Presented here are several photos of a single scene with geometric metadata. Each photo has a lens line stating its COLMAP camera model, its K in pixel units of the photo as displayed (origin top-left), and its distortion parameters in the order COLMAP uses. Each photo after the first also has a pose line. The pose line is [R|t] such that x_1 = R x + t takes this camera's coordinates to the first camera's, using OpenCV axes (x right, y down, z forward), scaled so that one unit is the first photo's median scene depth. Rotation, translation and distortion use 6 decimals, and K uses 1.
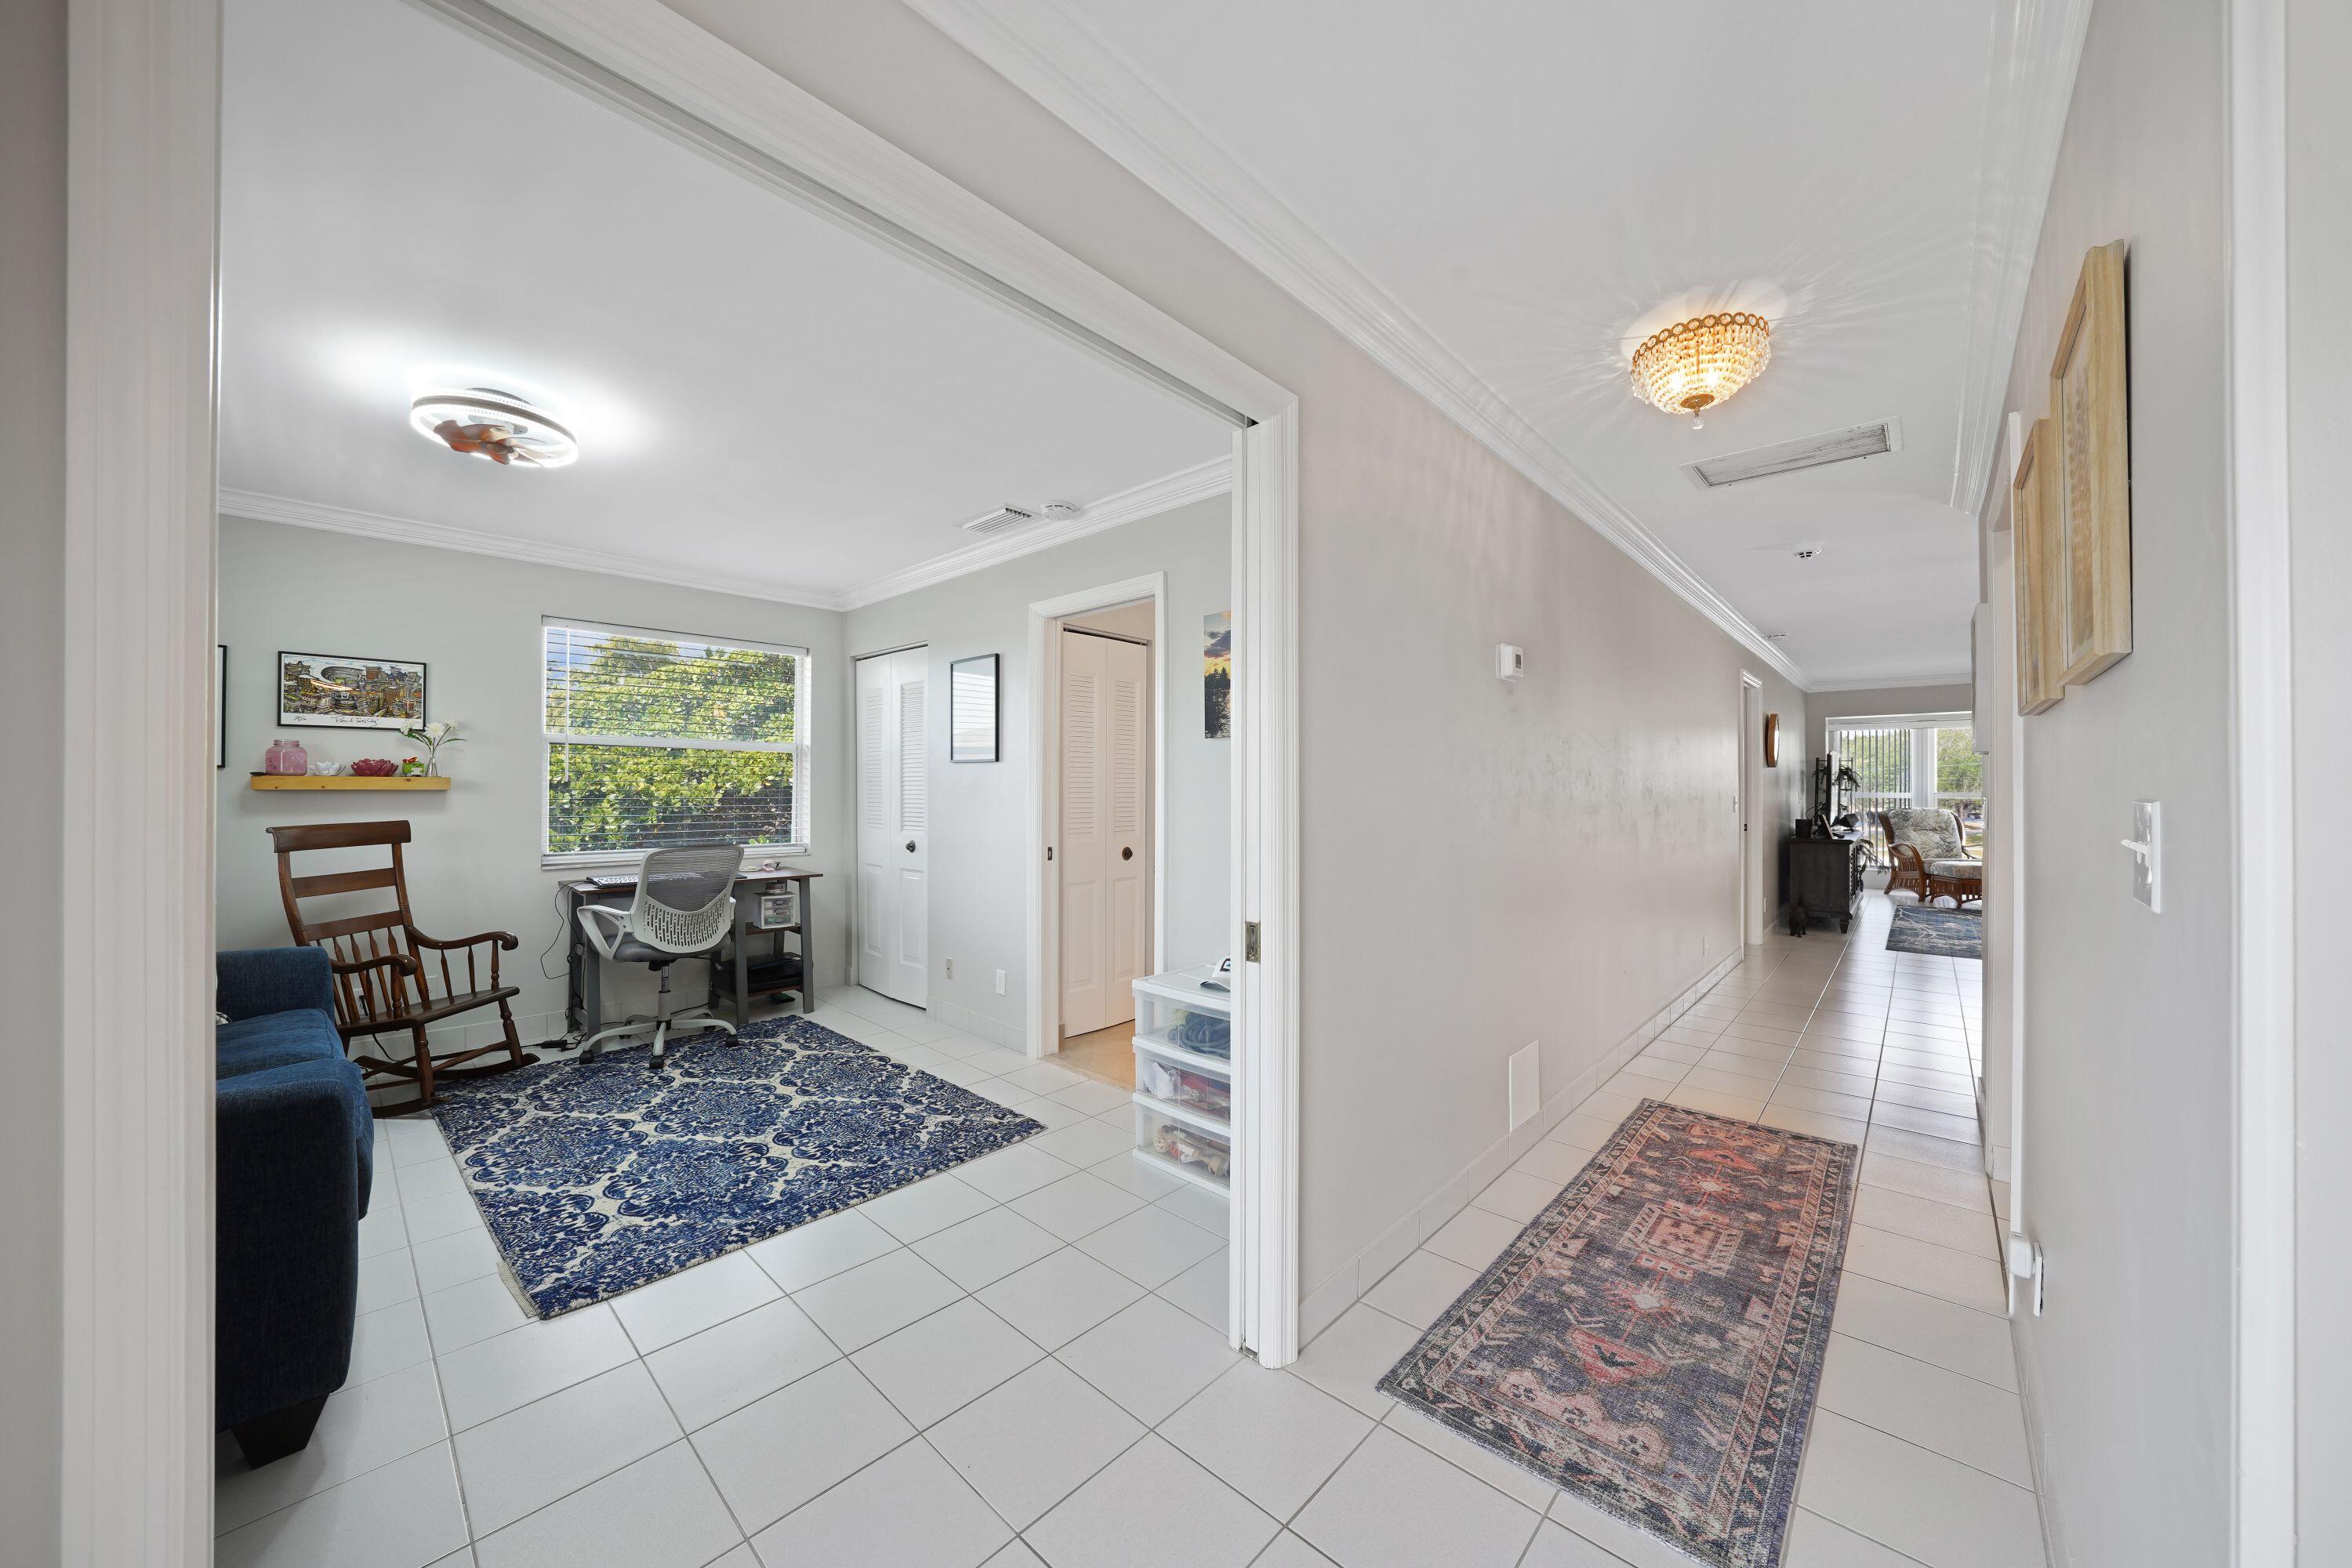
lens RADIAL K [[814.9, 0, 1169.0], [0, 814.9, 796.8], [0, 0, 1]] dist [-0.012276, 0.000333]
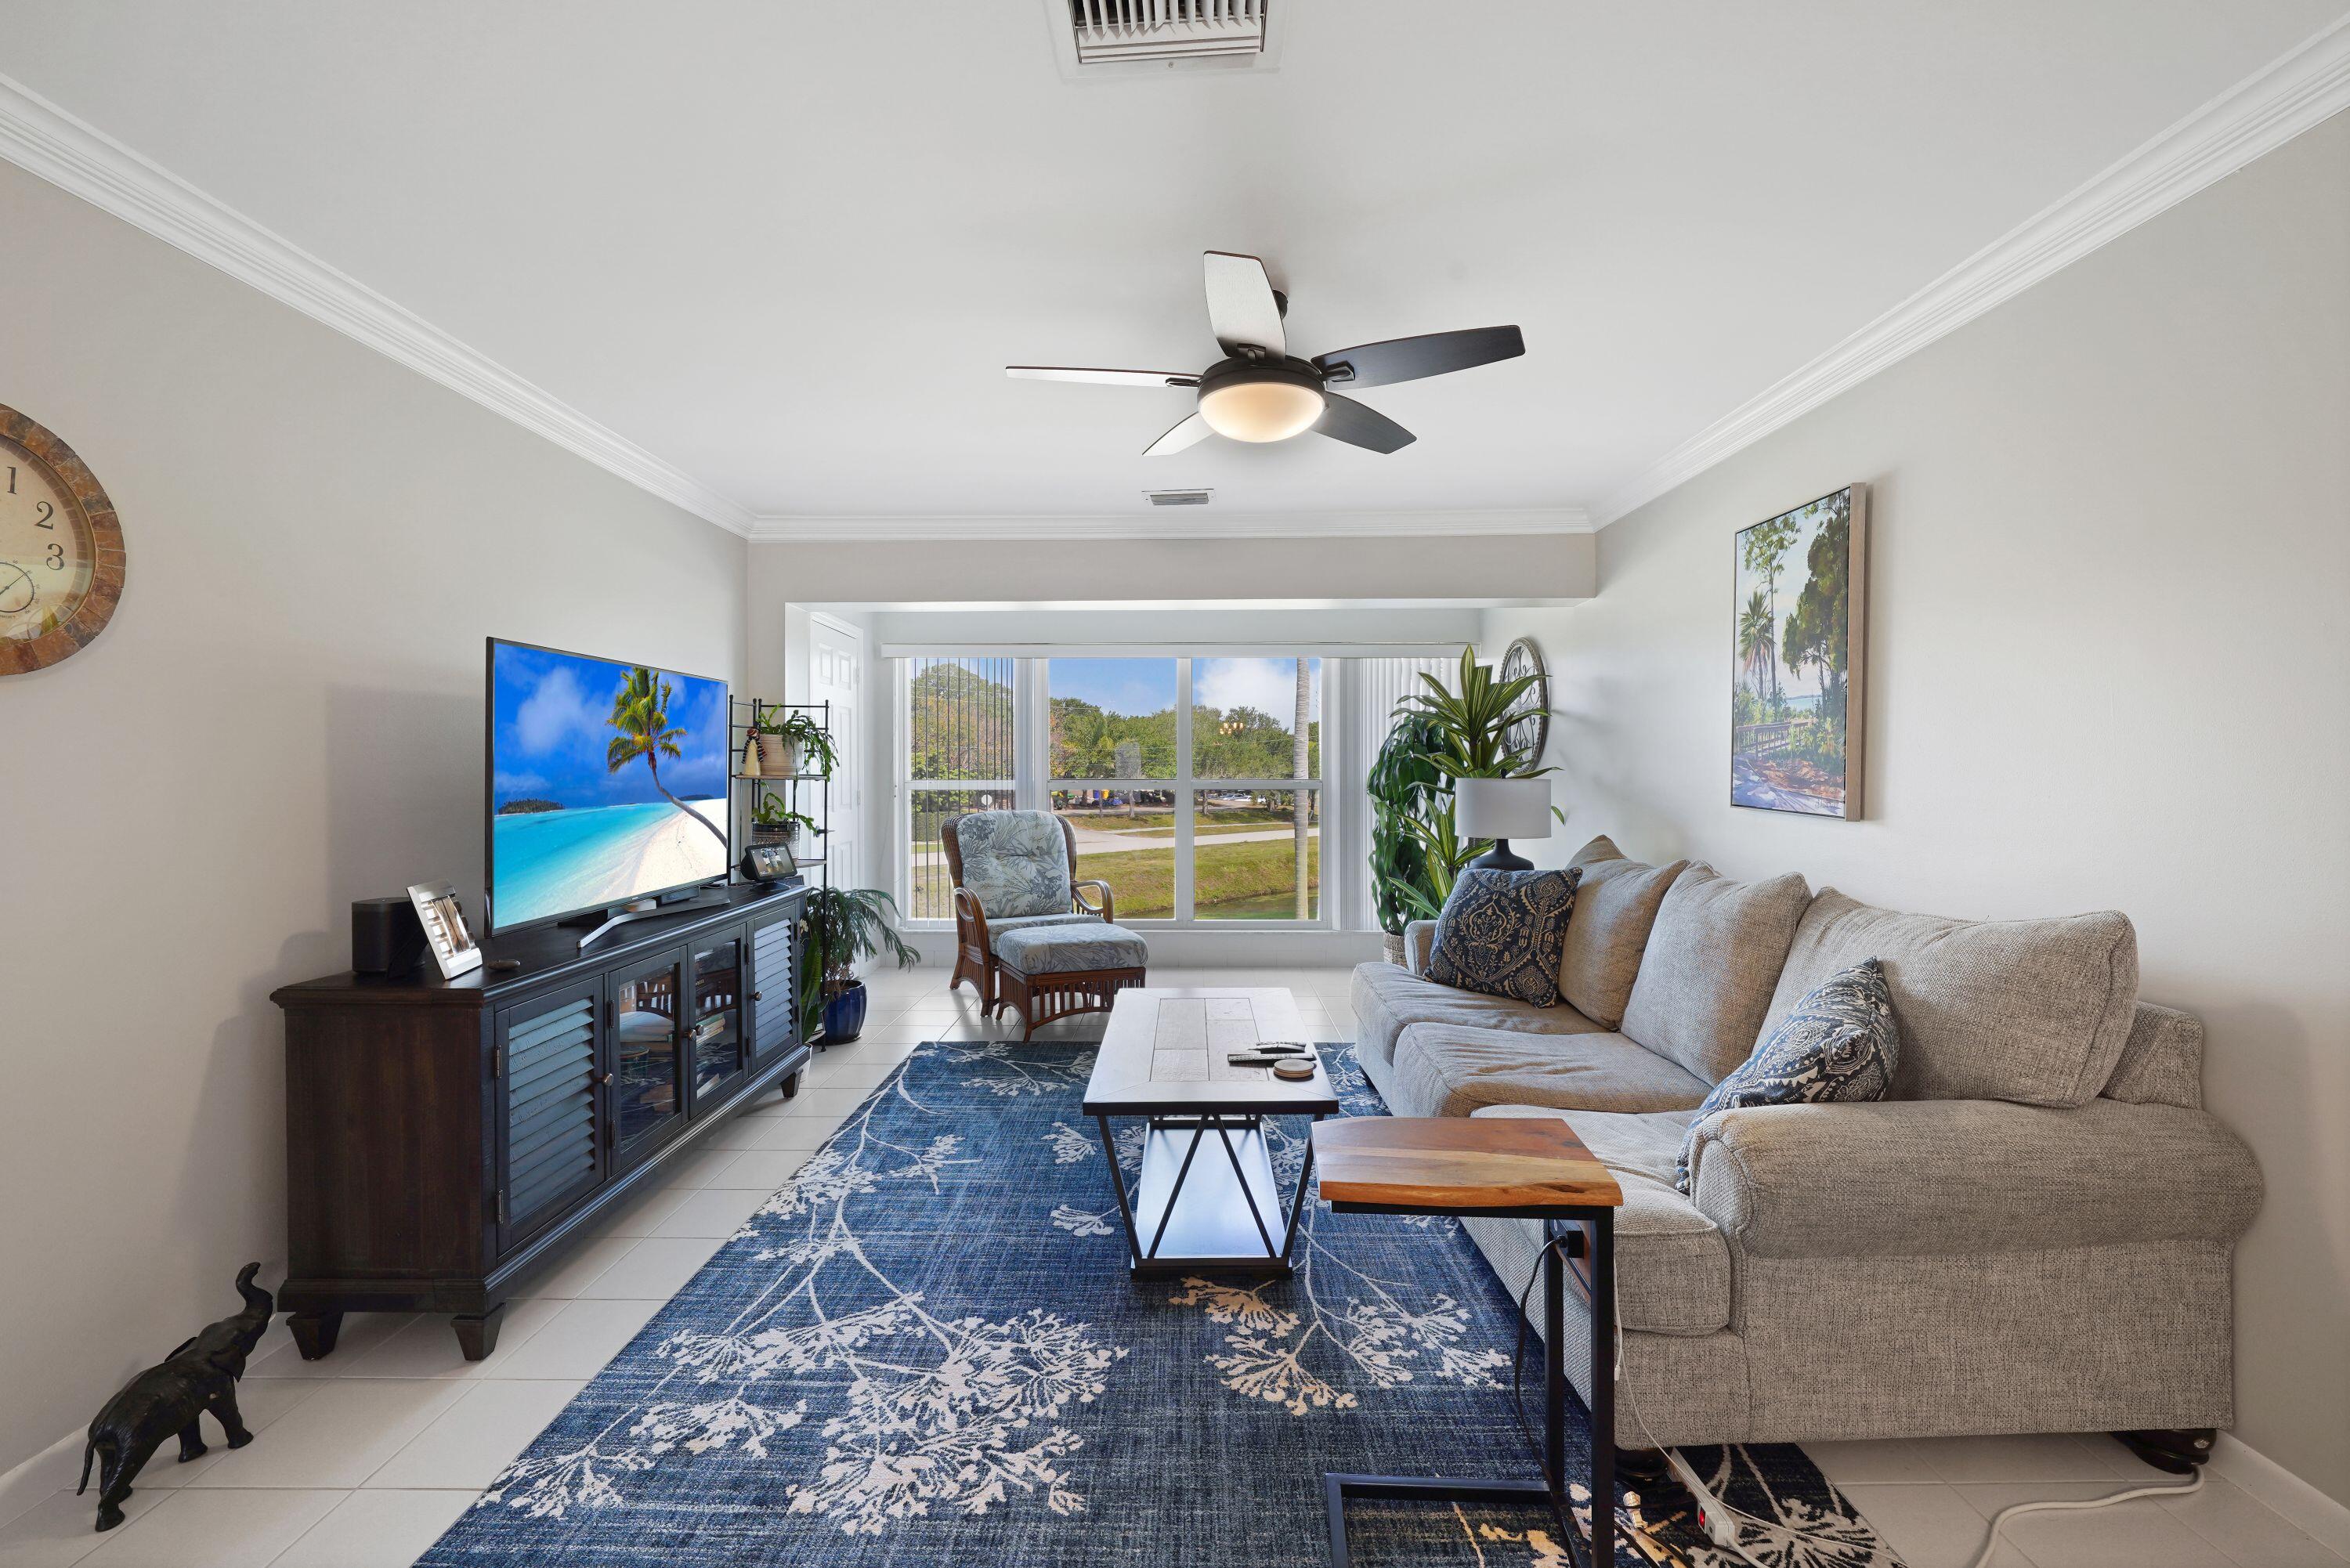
lens RADIAL K [[954.4, 0, 1205.1], [0, 954.4, 760.5], [0, 0, 1]] dist [0.000475, -0.001704]
pose [[0.721216, 0.004735, 0.692694, 2.407931], [0.008597, 0.999838, -0.015785, -0.030424], [-0.692657, 0.017339, 0.721059, 1.922308]]
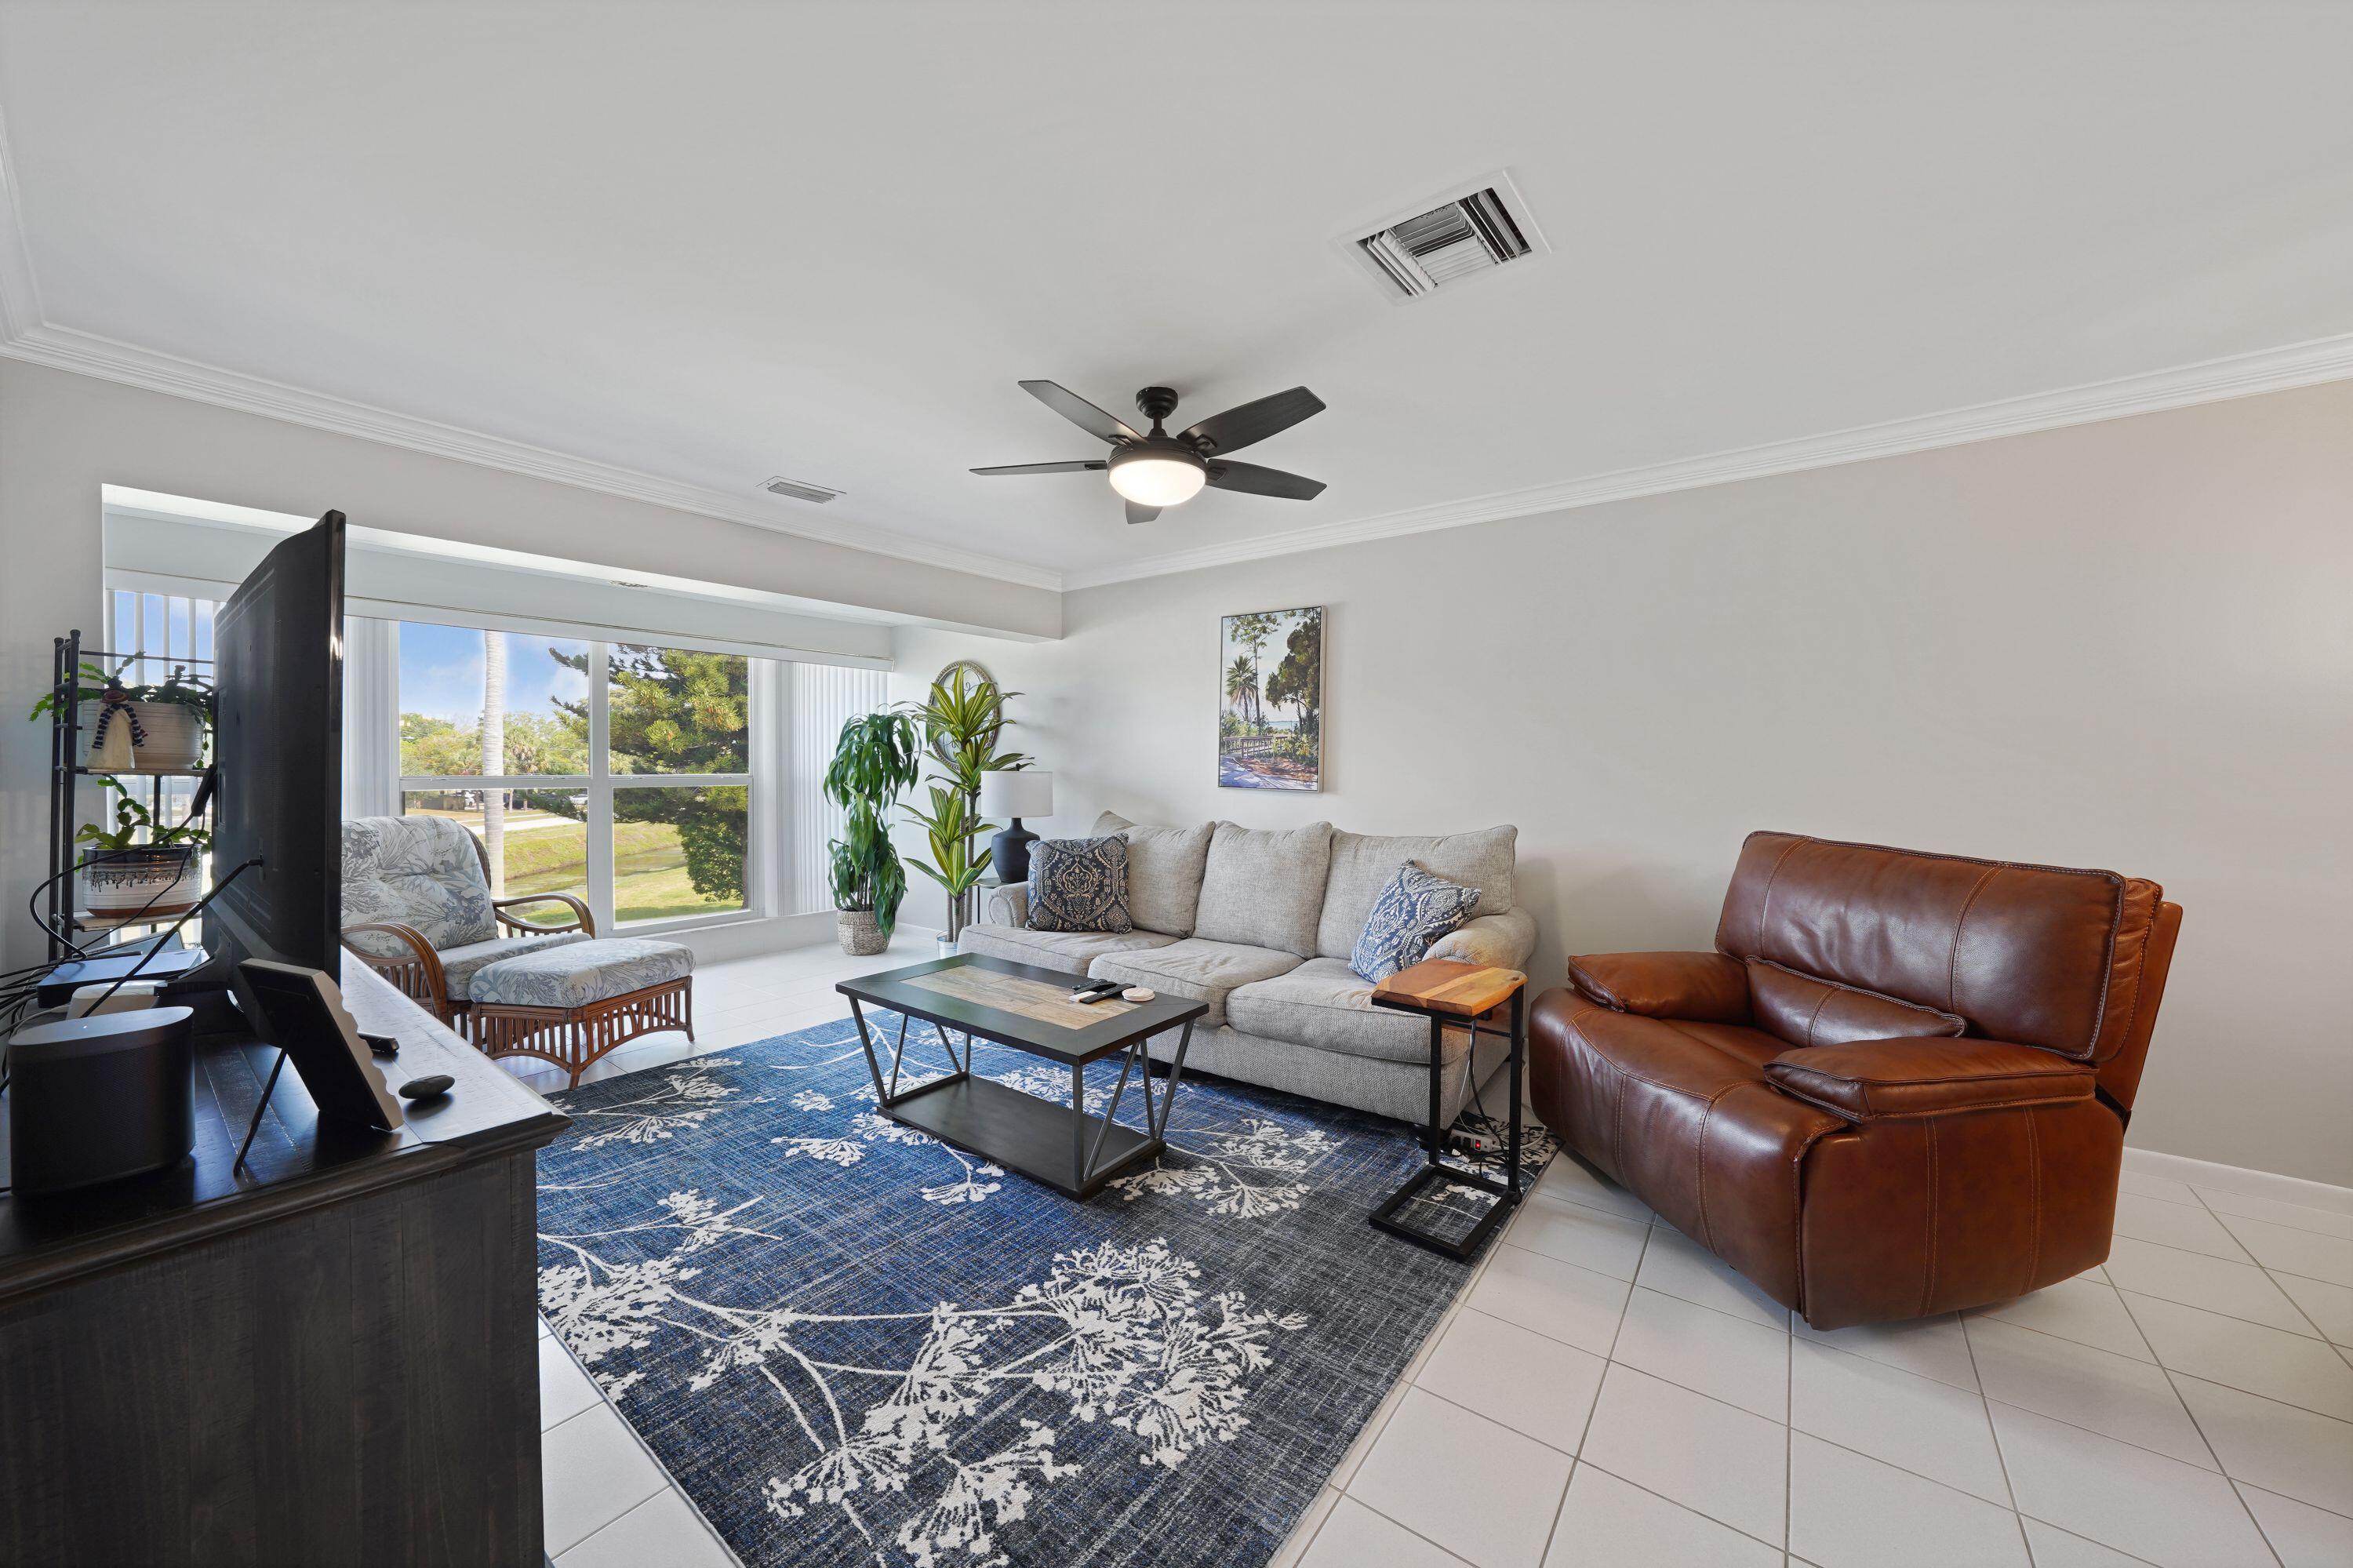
lens RADIAL K [[815.3, 0, 1123.5], [0, 815.3, 768.3], [0, 0, 1]] dist [-0.012276, 0.000333]
pose [[-0.085502, 0.001286, 0.996337, 2.070116], [0.009091, 0.999959, -0.000511, -0.024796], [-0.996296, 0.009014, -0.085510, 2.726061]]
